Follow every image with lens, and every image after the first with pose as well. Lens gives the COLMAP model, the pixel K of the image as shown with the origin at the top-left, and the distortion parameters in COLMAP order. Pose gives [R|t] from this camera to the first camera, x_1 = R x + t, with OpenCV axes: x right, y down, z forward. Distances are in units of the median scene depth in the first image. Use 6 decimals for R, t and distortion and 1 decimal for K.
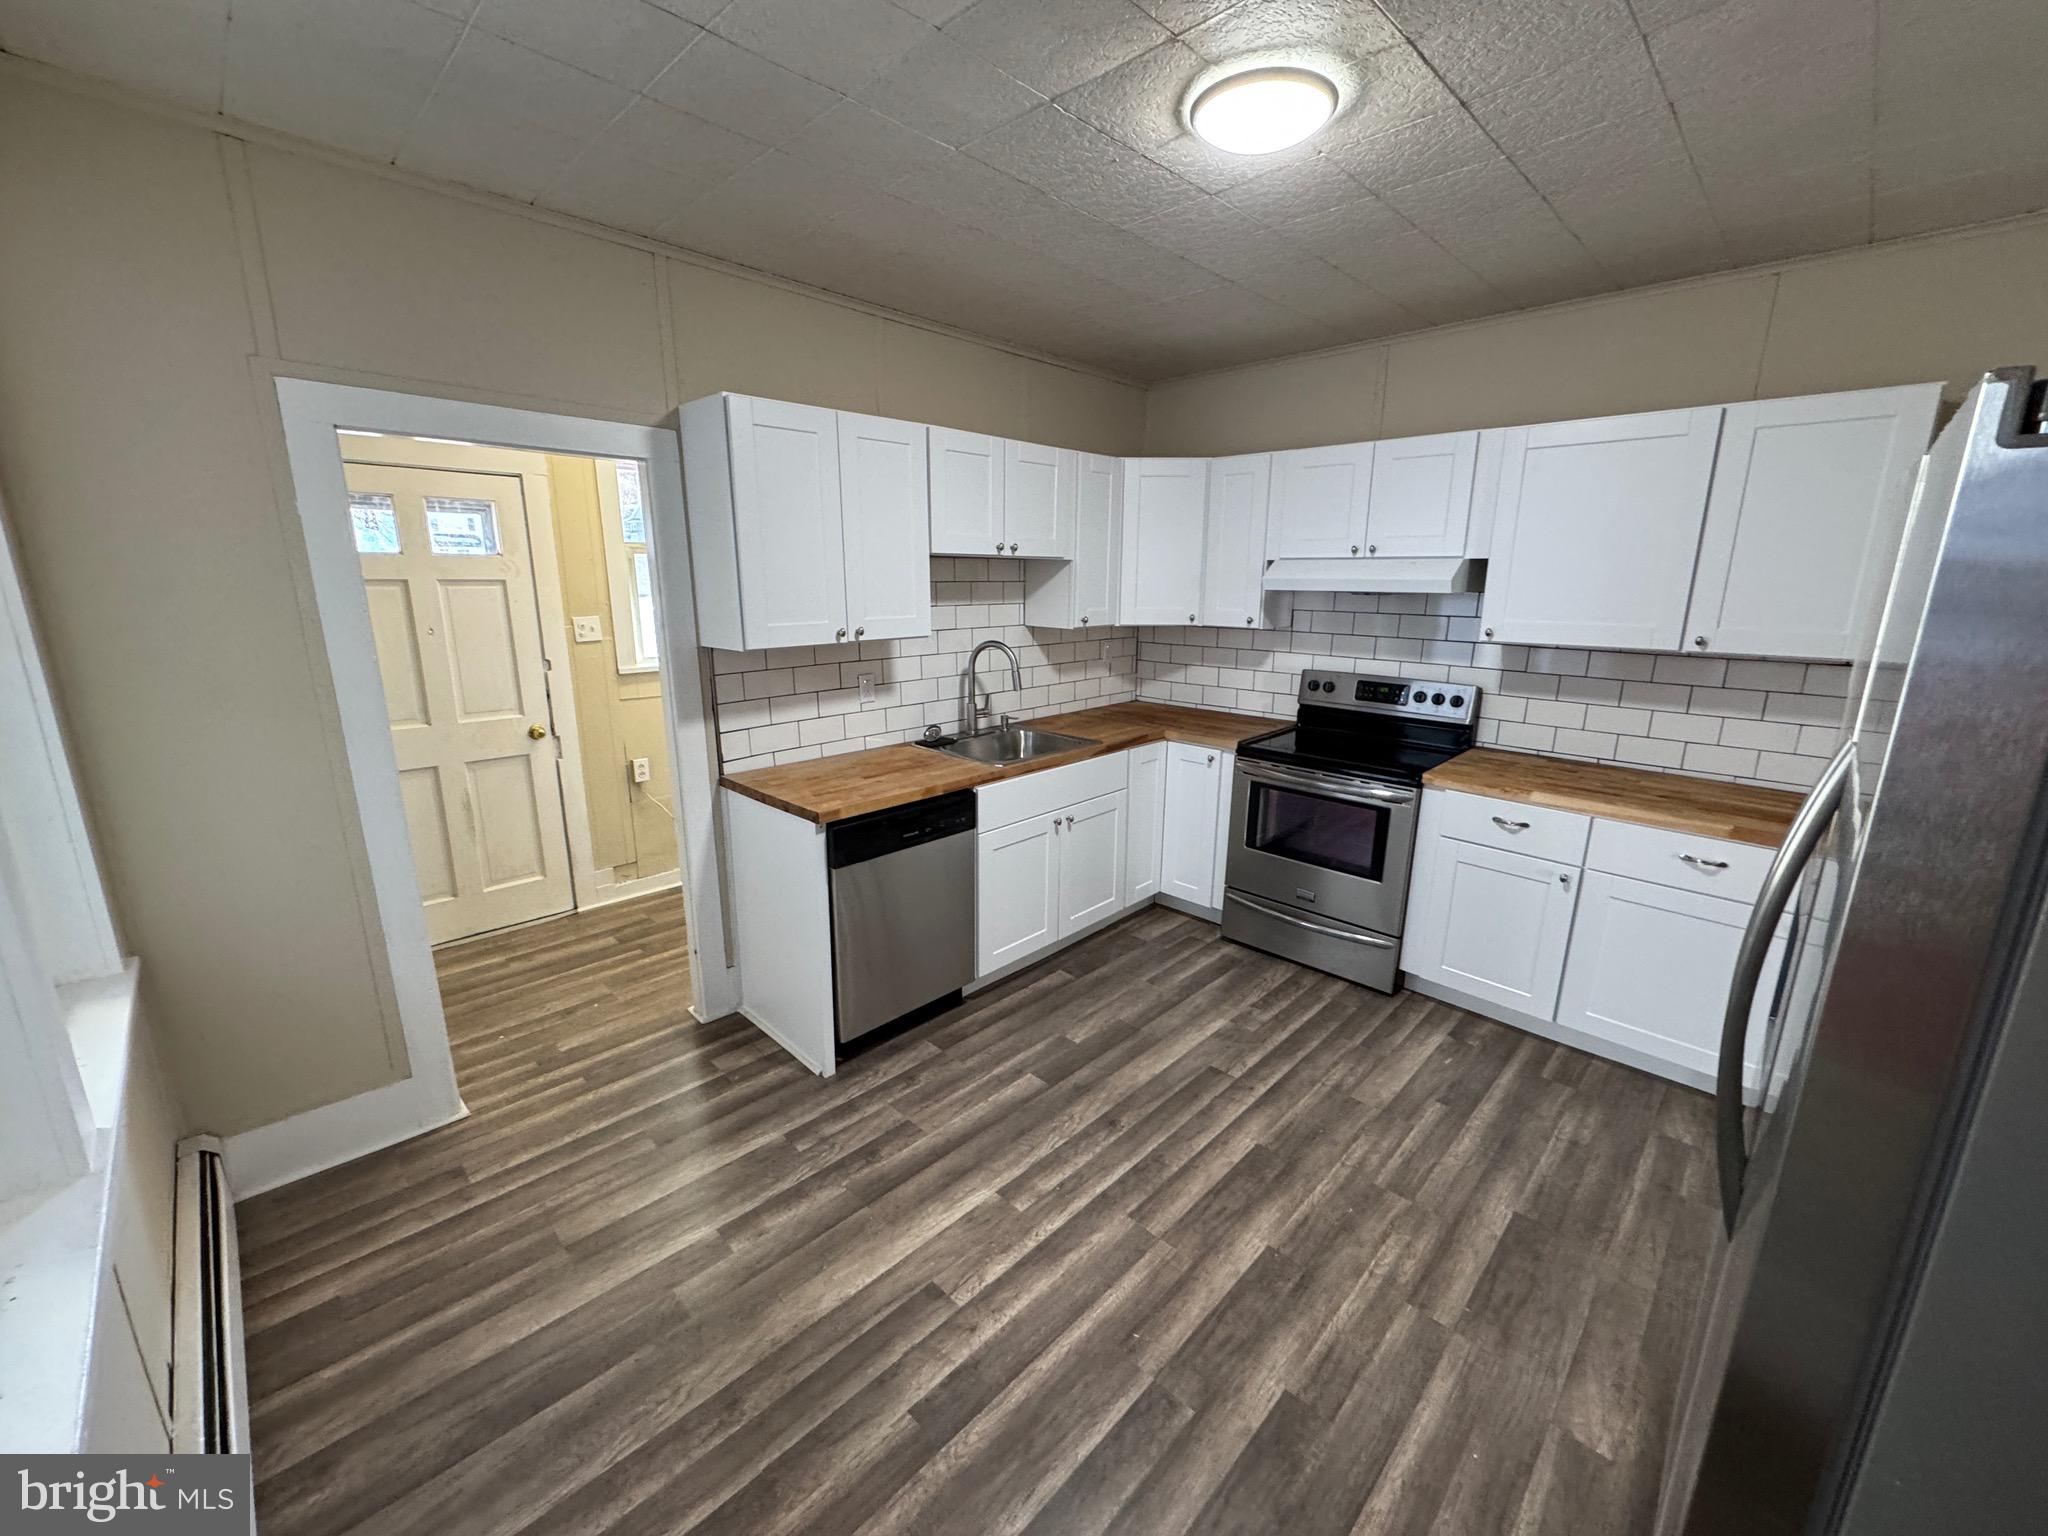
lens RADIAL K [[812.8, 0, 1023.0], [0, 812.8, 767.0], [0, 0, 1]] dist [-0.000224, -0.000460]
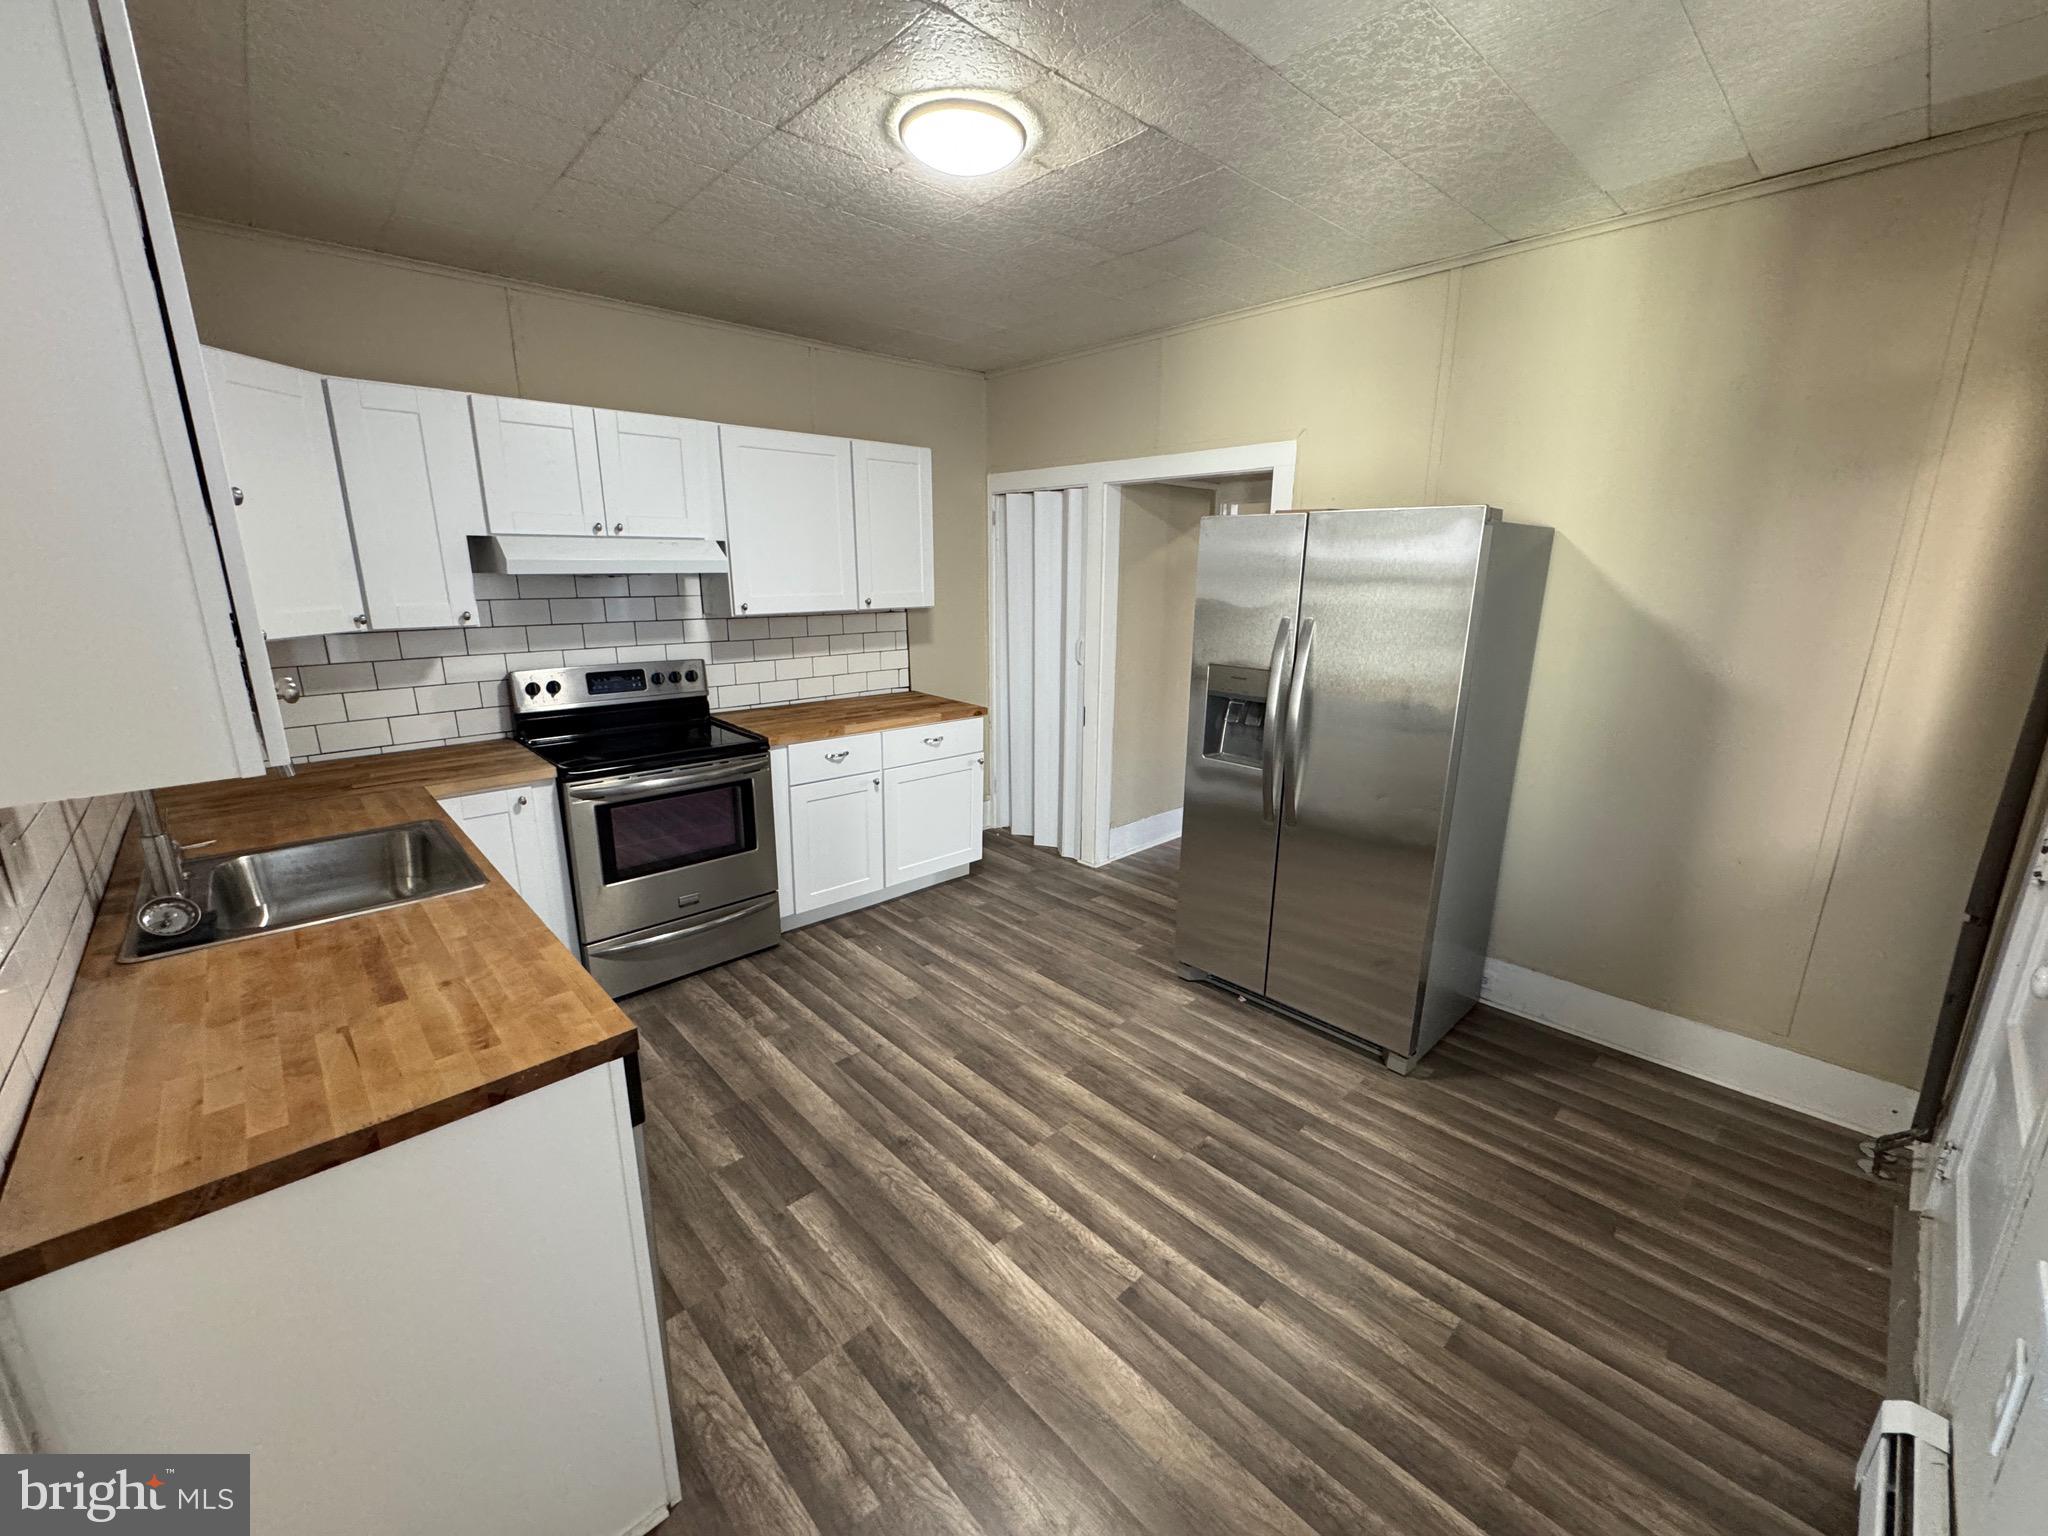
lens RADIAL K [[812.8, 0, 1022.1], [0, 812.8, 765.8], [0, 0, 1]] dist [-0.000224, -0.000460]
pose [[0.039649, -0.250235, 0.967373, -0.460294], [0.225180, 0.945468, 0.235340, -0.111883], [-0.973510, 0.208502, 0.093835, 0.463468]]
